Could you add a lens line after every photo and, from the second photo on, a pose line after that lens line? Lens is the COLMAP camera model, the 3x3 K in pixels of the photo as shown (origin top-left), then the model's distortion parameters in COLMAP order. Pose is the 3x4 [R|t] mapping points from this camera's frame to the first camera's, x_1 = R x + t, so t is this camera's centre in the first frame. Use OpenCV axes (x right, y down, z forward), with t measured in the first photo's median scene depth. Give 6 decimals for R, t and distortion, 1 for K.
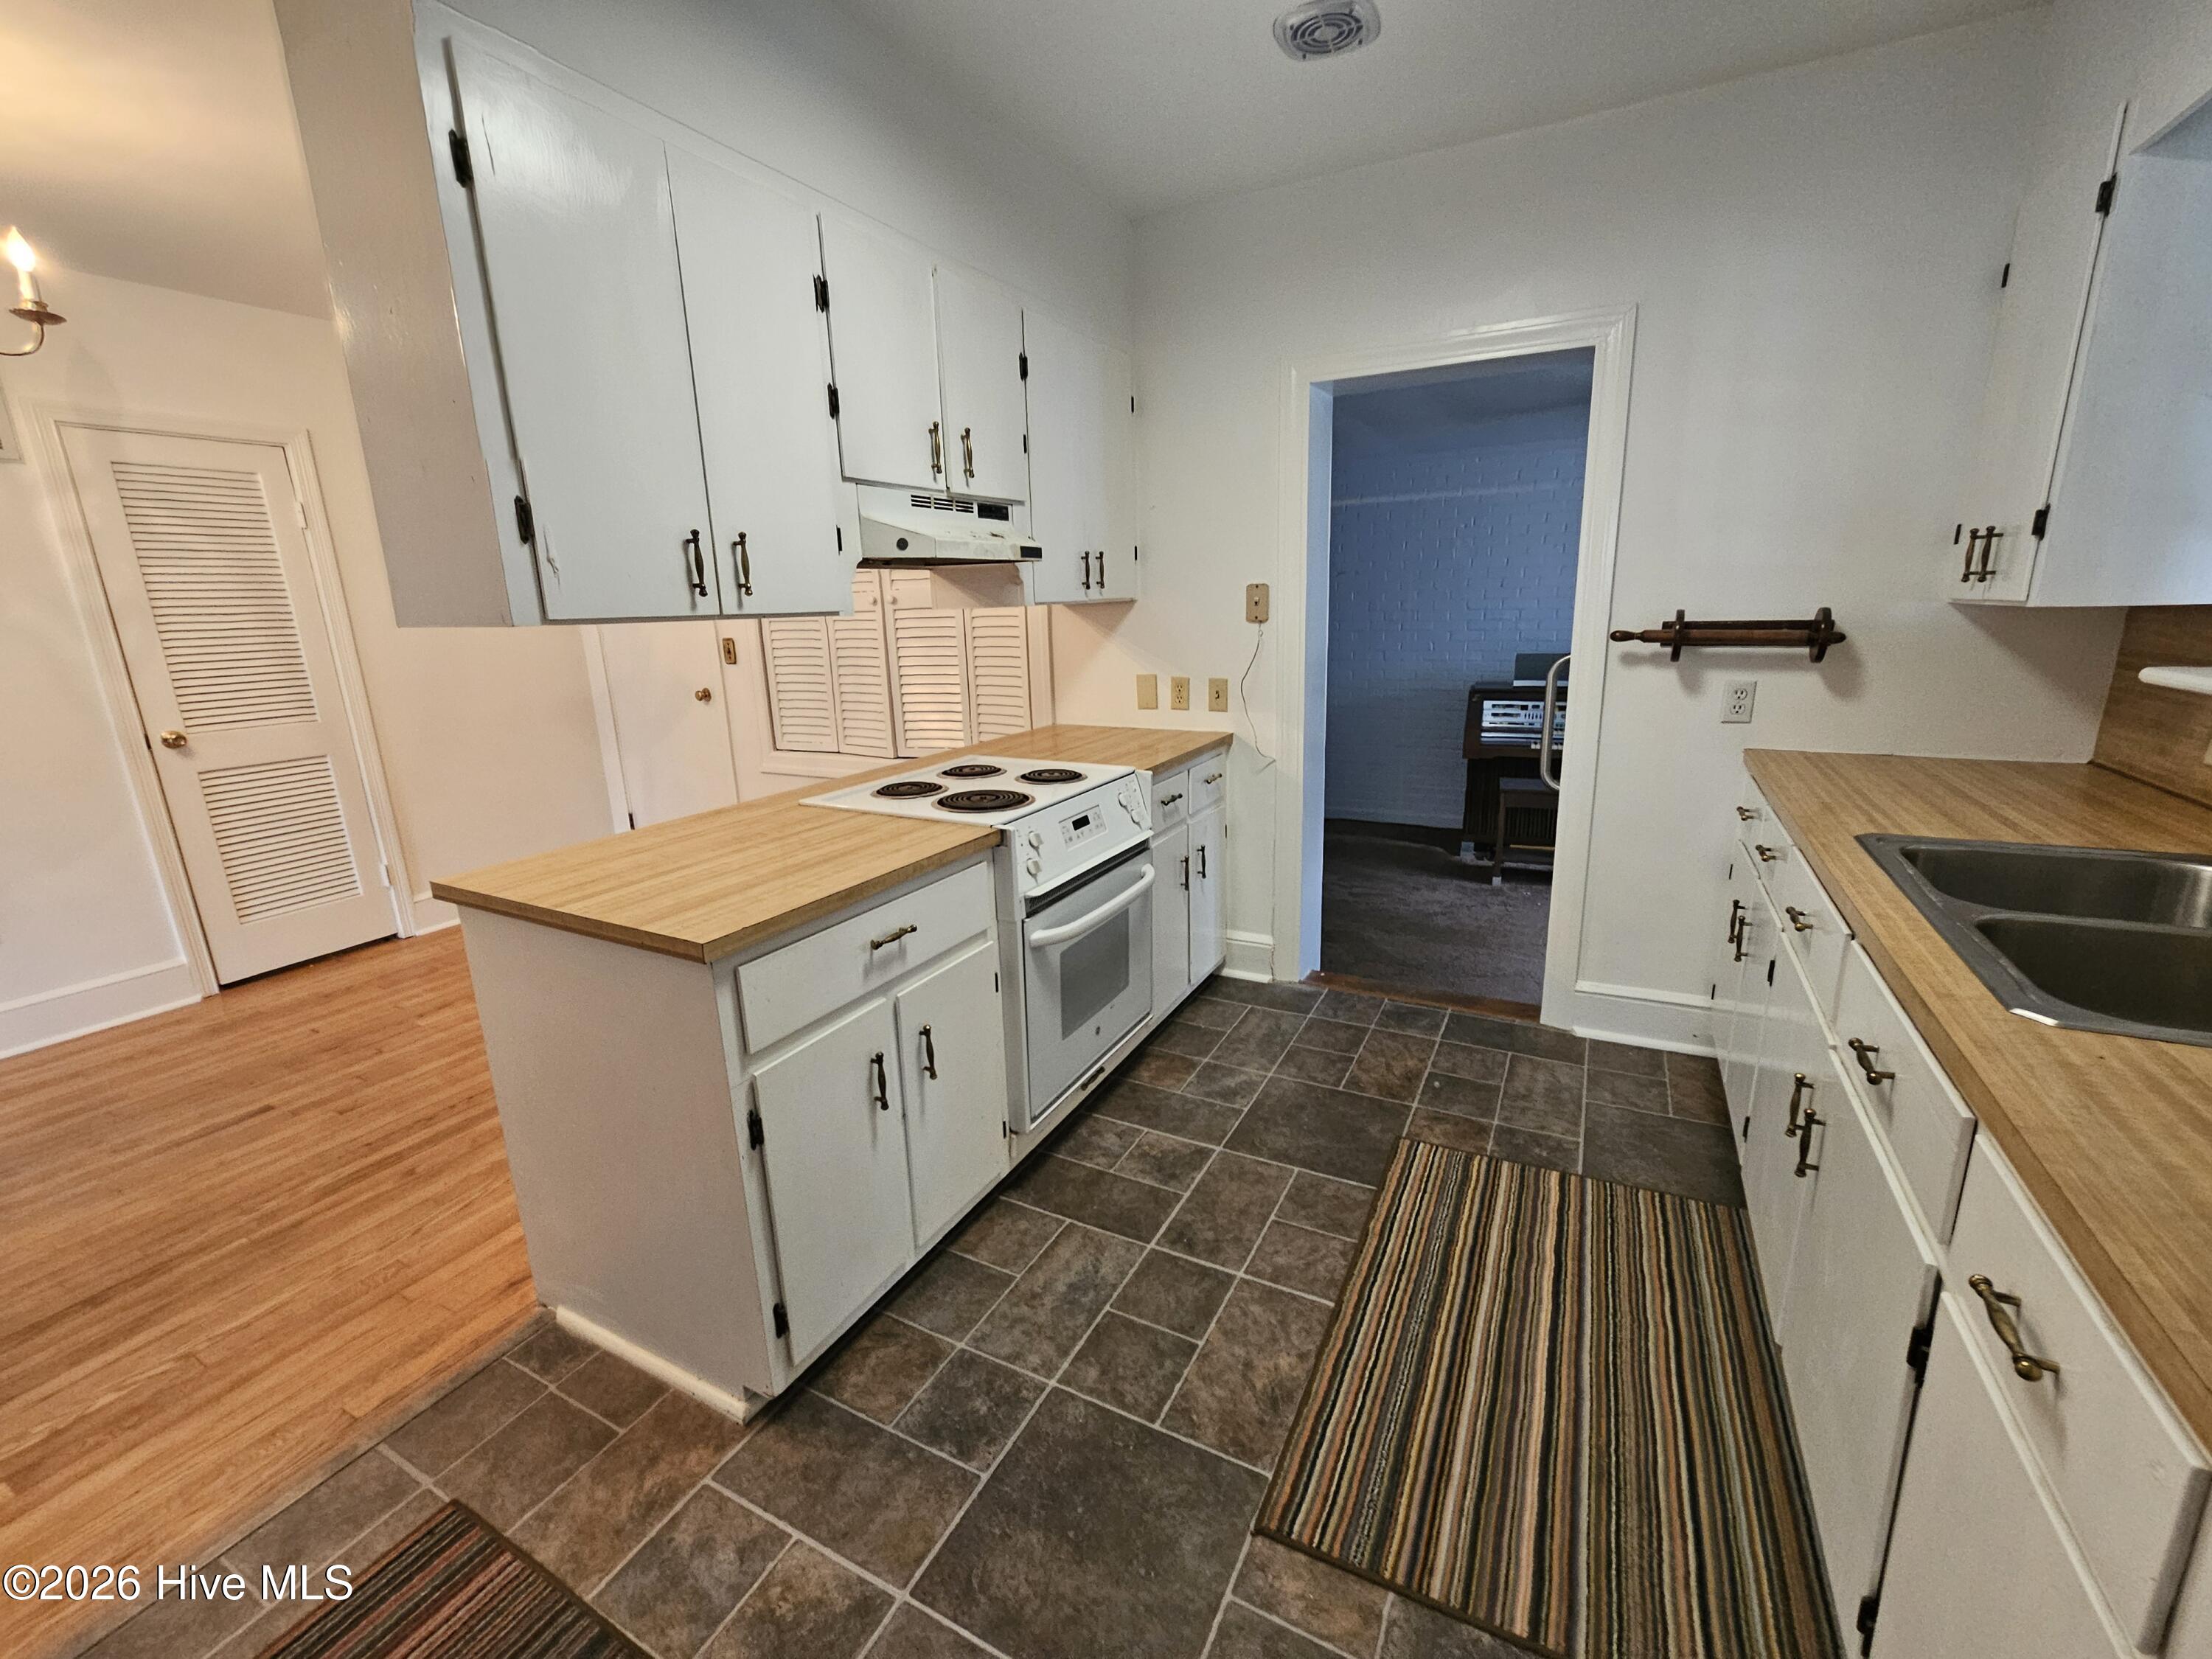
lens RADIAL K [[913.7, 0, 1146.9], [0, 913.7, 835.4], [0, 0, 1]] dist [0.001378, 0.000448]
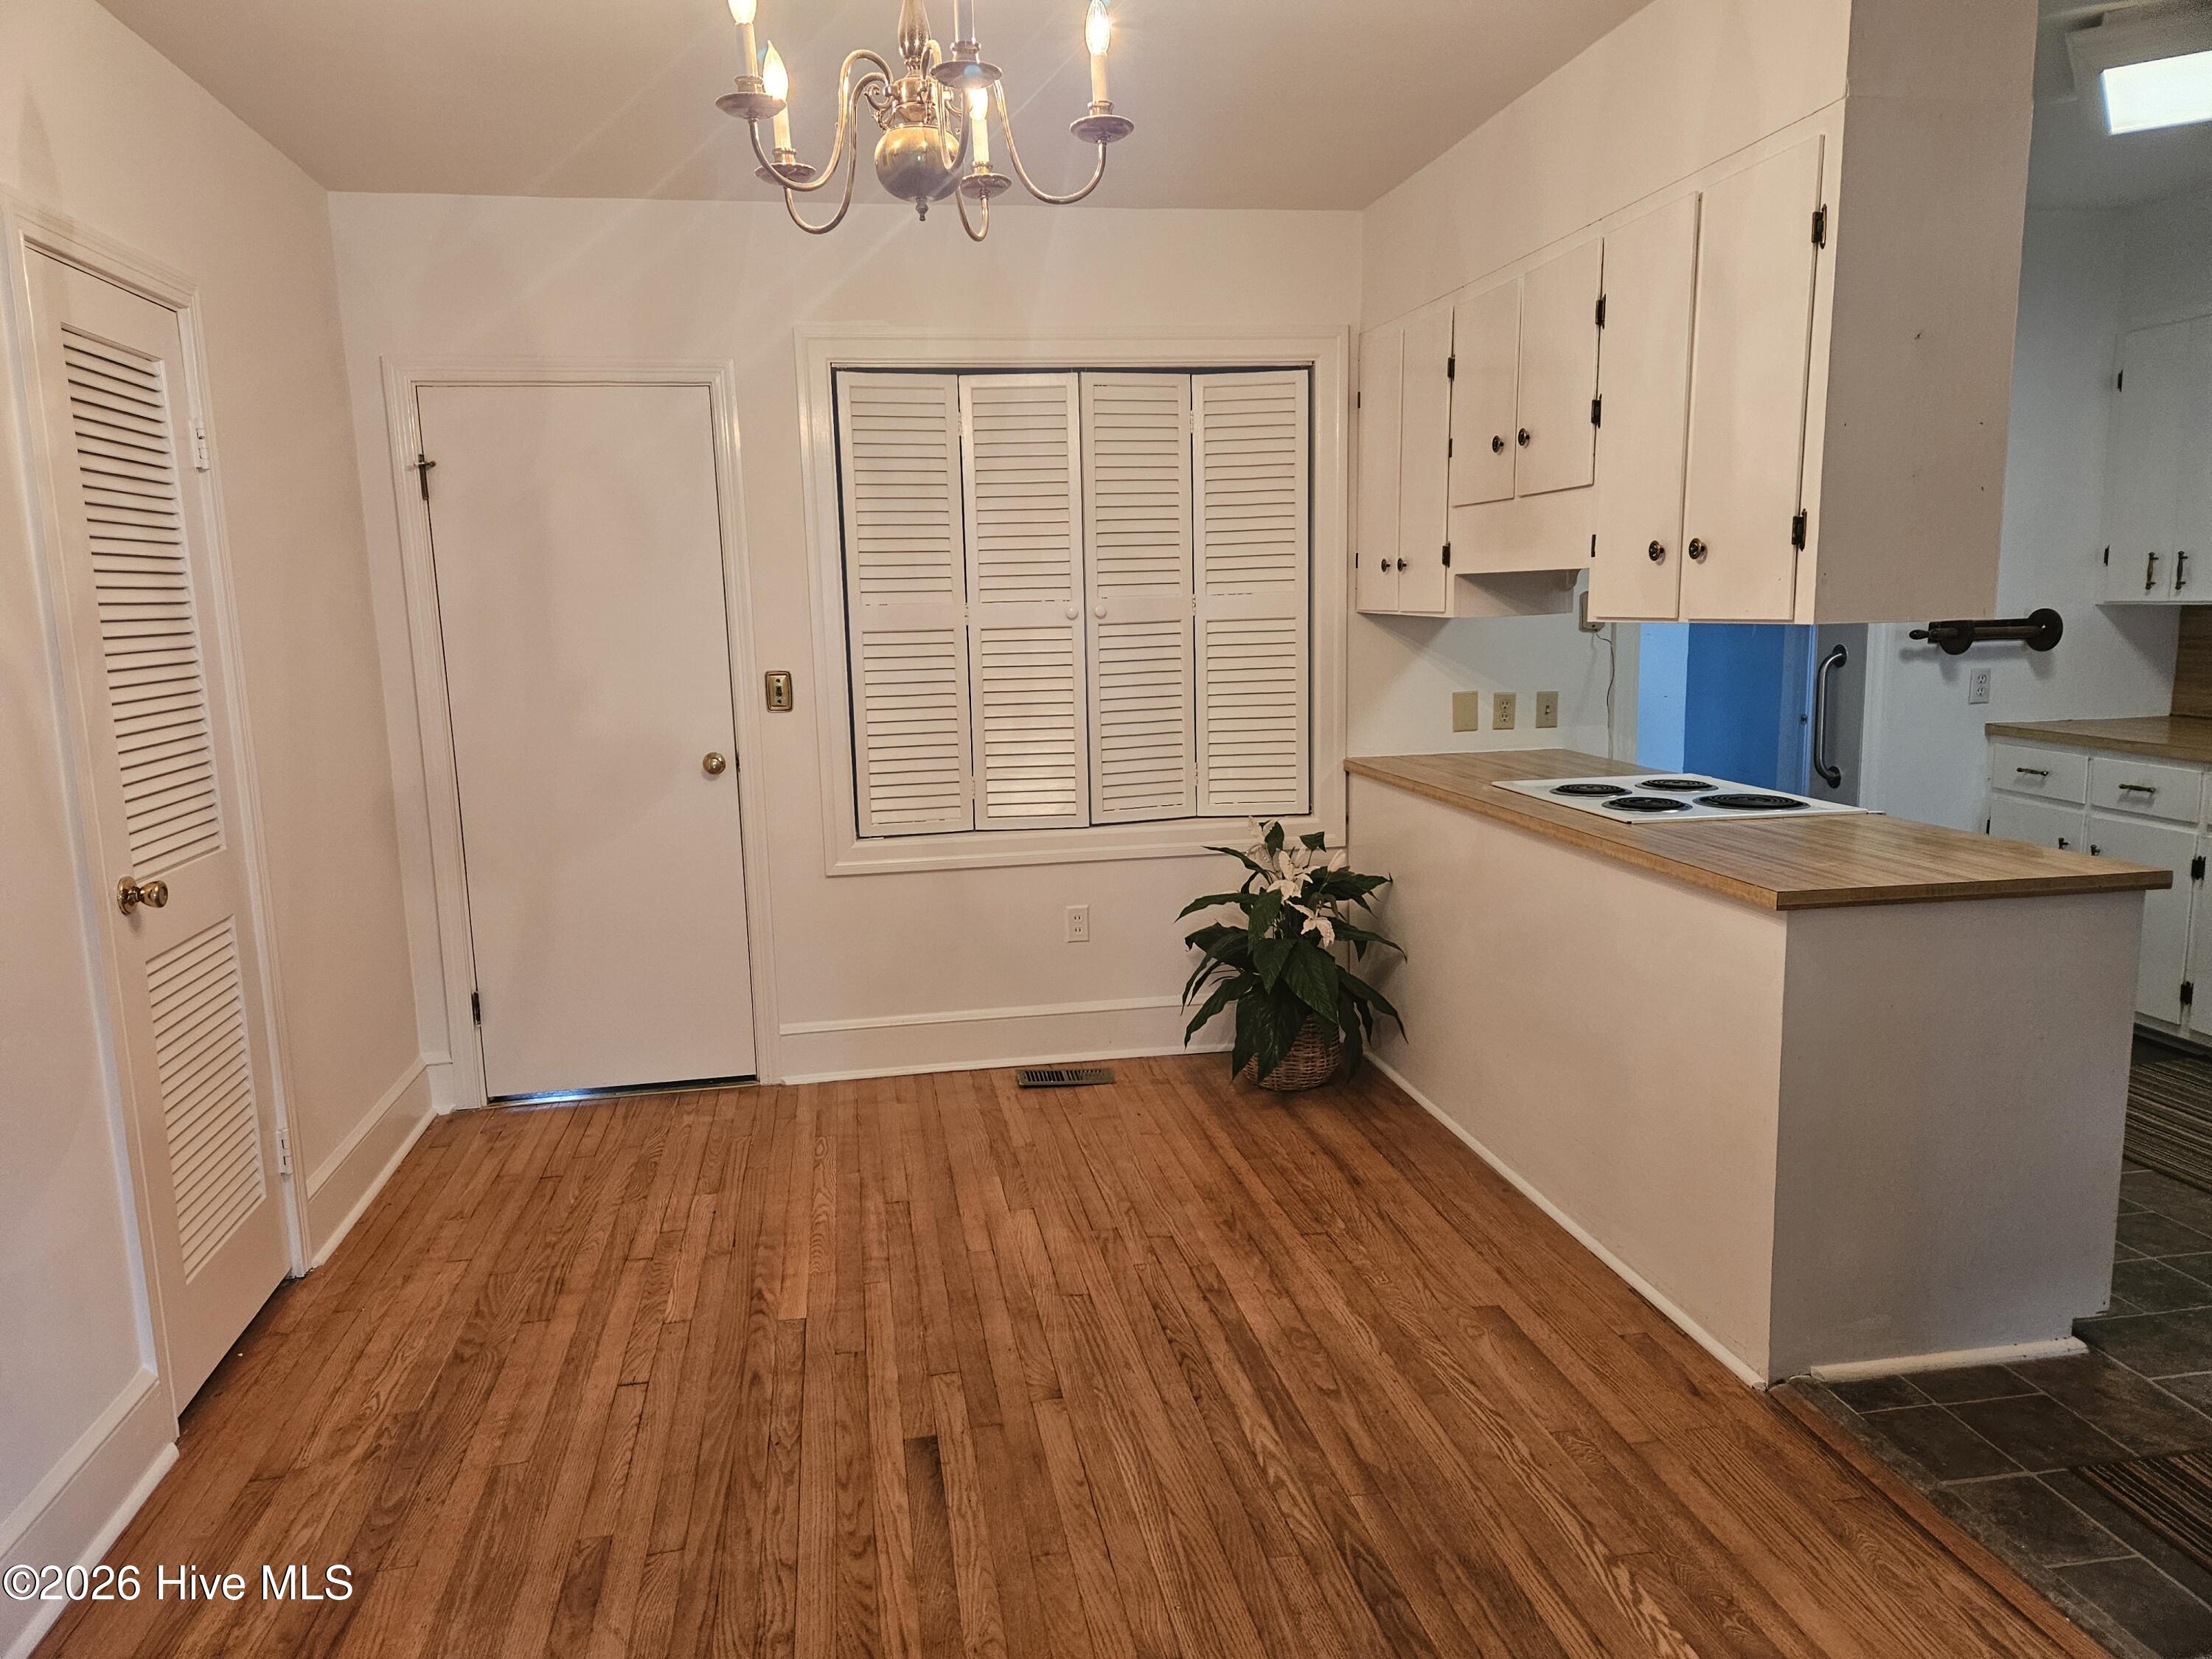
lens RADIAL K [[1439.4, 0, 1106.0], [0, 1439.4, 829.5], [0, 0, 1]] dist [0.079175, -0.060002]
pose [[0.804934, -0.090425, 0.586434, -1.492046], [0.153656, 0.986373, -0.058813, -0.021903], [-0.573125, 0.137449, 0.807859, 0.116856]]
